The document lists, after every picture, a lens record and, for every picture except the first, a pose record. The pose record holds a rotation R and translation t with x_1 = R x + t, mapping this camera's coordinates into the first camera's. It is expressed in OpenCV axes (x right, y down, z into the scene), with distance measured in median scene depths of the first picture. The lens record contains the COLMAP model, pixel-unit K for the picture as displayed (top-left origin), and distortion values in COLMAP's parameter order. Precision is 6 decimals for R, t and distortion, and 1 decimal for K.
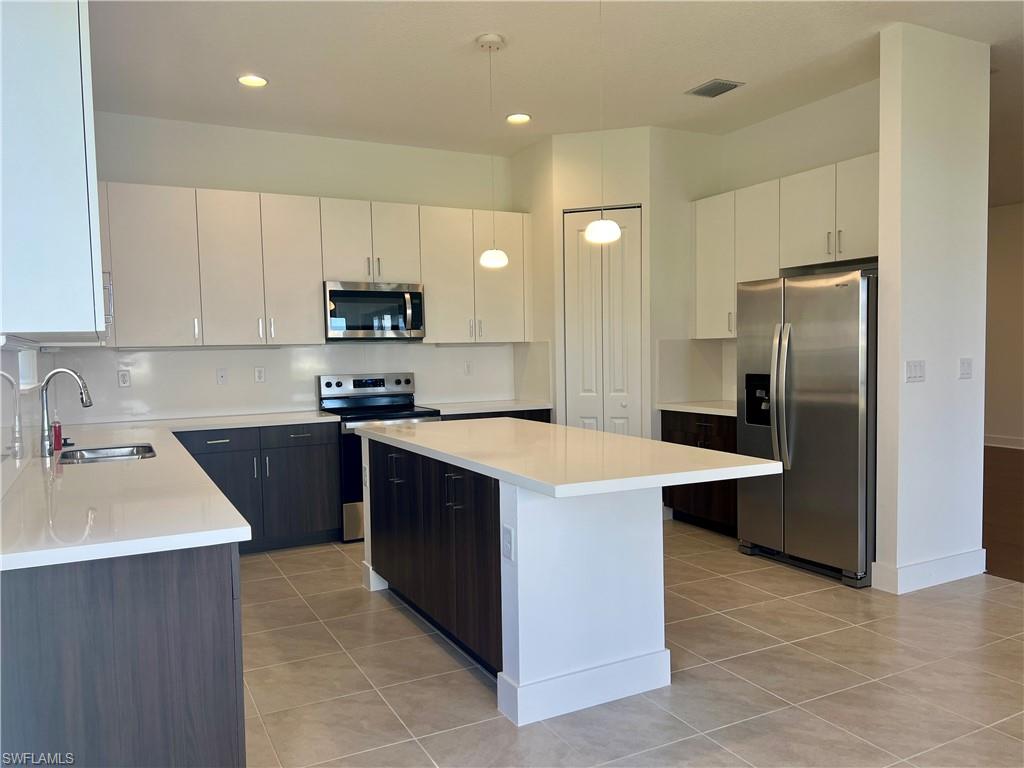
lens RADIAL K [[774.9, 0, 512.7], [0, 774.9, 394.0], [0, 0, 1]] dist [0.132216, -0.210296]
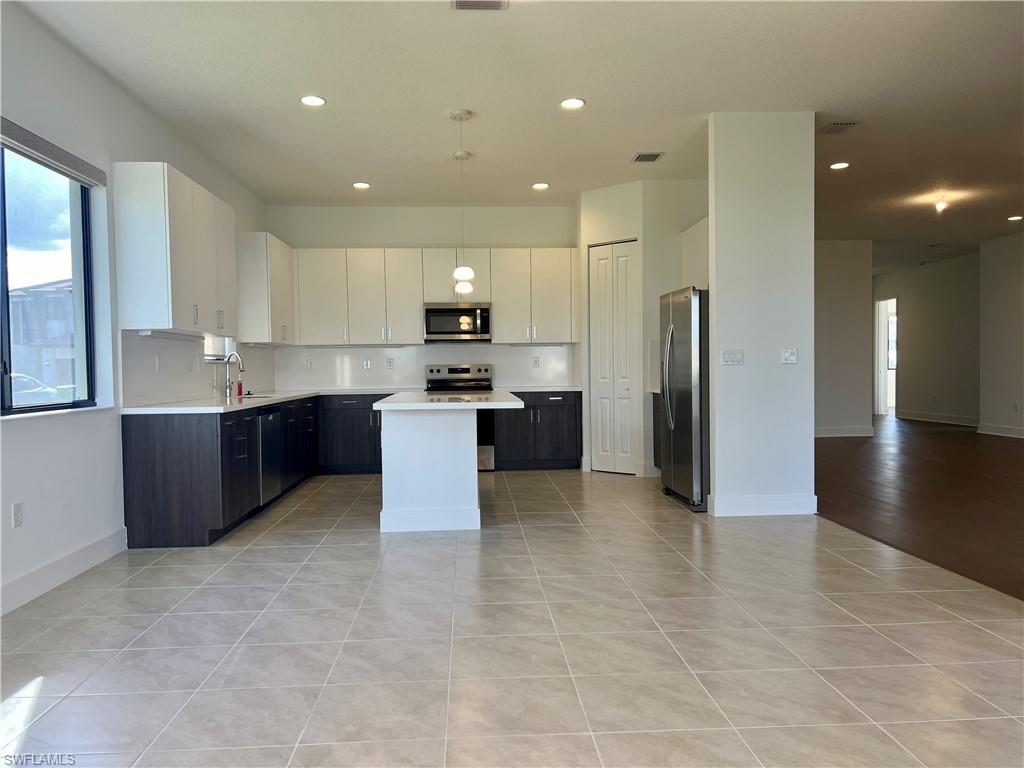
lens RADIAL K [[774.9, 0, 512.7], [0, 774.9, 394.0], [0, 0, 1]] dist [0.132216, -0.210296]
pose [[0.908787, 0.019900, -0.416786, 0.531354], [-0.030499, 0.999358, -0.018785, 0.055366], [0.416144, 0.029783, 0.908811, -0.292704]]
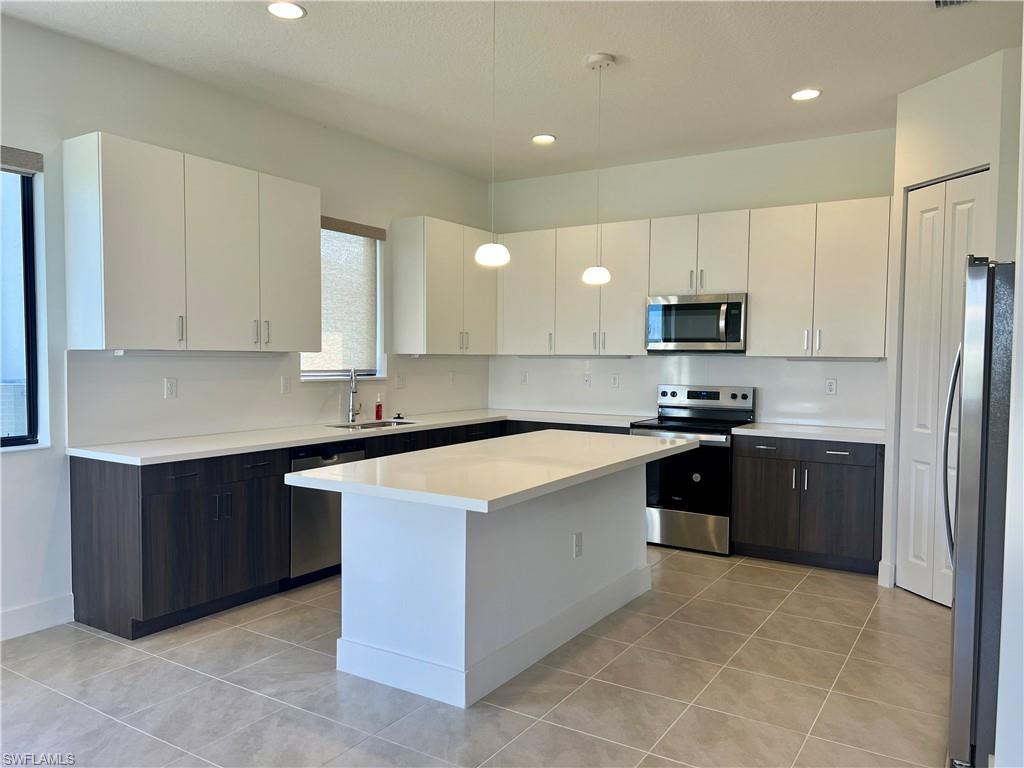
lens RADIAL K [[774.9, 0, 512.7], [0, 774.9, 394.0], [0, 0, 1]] dist [0.132216, -0.210296]
pose [[0.497264, 0.066514, -0.865046, 0.572318], [-0.075758, 0.996577, 0.033079, -0.030940], [0.864285, 0.049085, 0.500601, 0.296463]]
